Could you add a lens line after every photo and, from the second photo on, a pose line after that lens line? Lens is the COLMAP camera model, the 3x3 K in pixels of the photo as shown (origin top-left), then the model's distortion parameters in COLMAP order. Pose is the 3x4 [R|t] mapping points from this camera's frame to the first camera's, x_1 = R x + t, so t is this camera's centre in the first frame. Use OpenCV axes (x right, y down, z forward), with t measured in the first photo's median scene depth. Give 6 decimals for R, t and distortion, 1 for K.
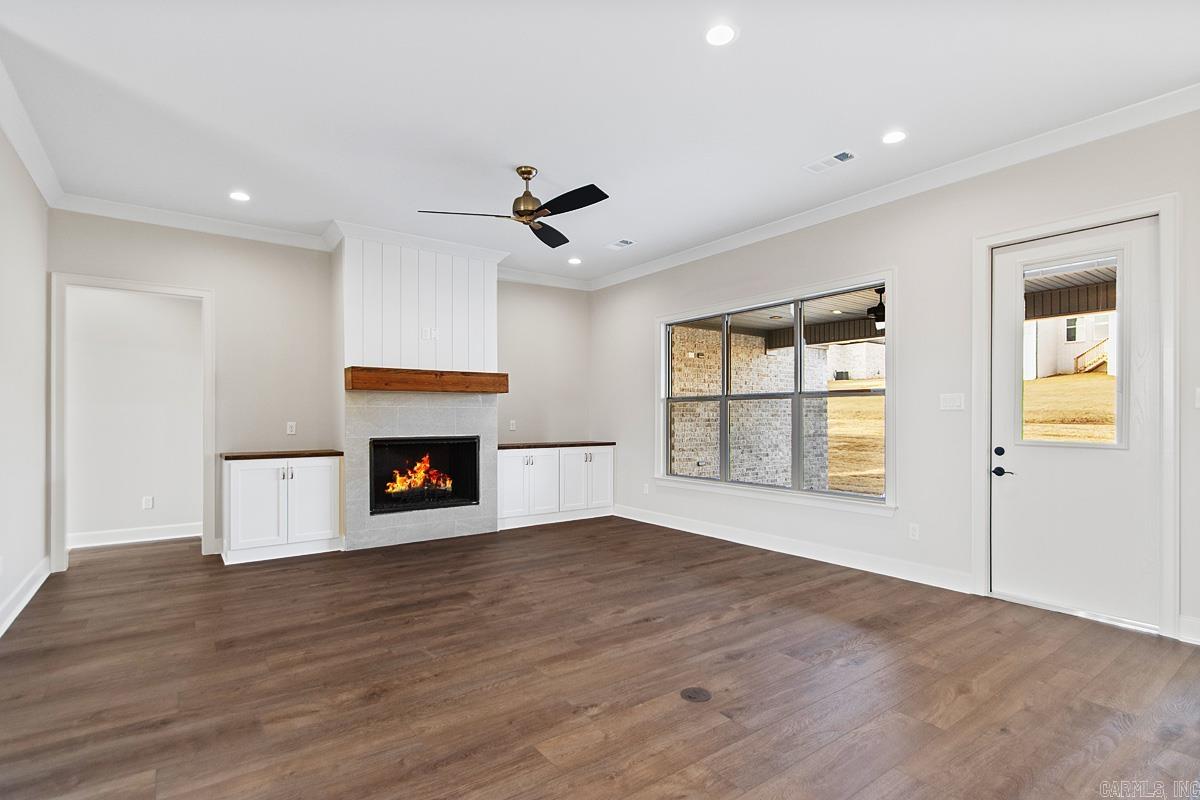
lens RADIAL K [[573.1, 0, 629.5], [0, 573.1, 413.7], [0, 0, 1]] dist [0.008563, -0.006365]
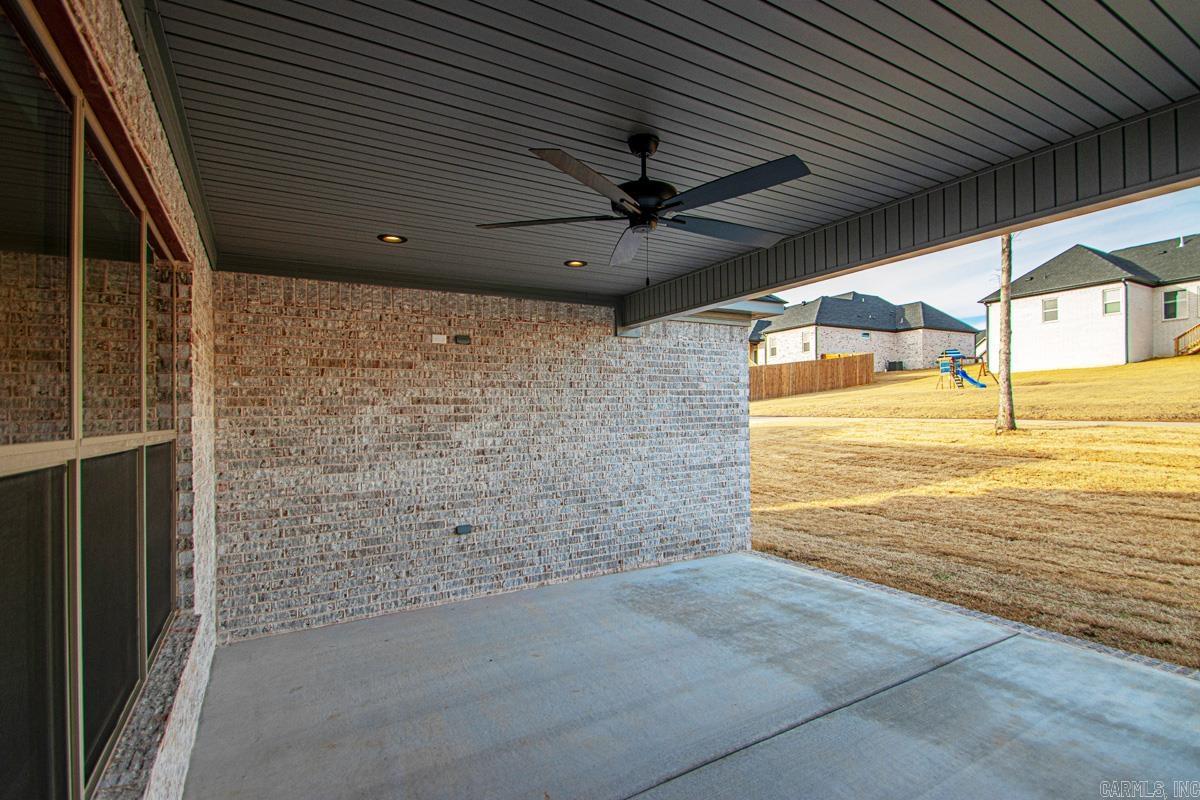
lens RADIAL K [[573.1, 0, 619.2], [0, 573.1, 414.9], [0, 0, 1]] dist [0.008563, -0.006365]
pose [[0.993803, -0.017733, -0.109729, 0.305271], [0.018571, 0.999806, 0.006622, -0.024526], [0.109590, -0.008619, 0.993939, 0.402731]]
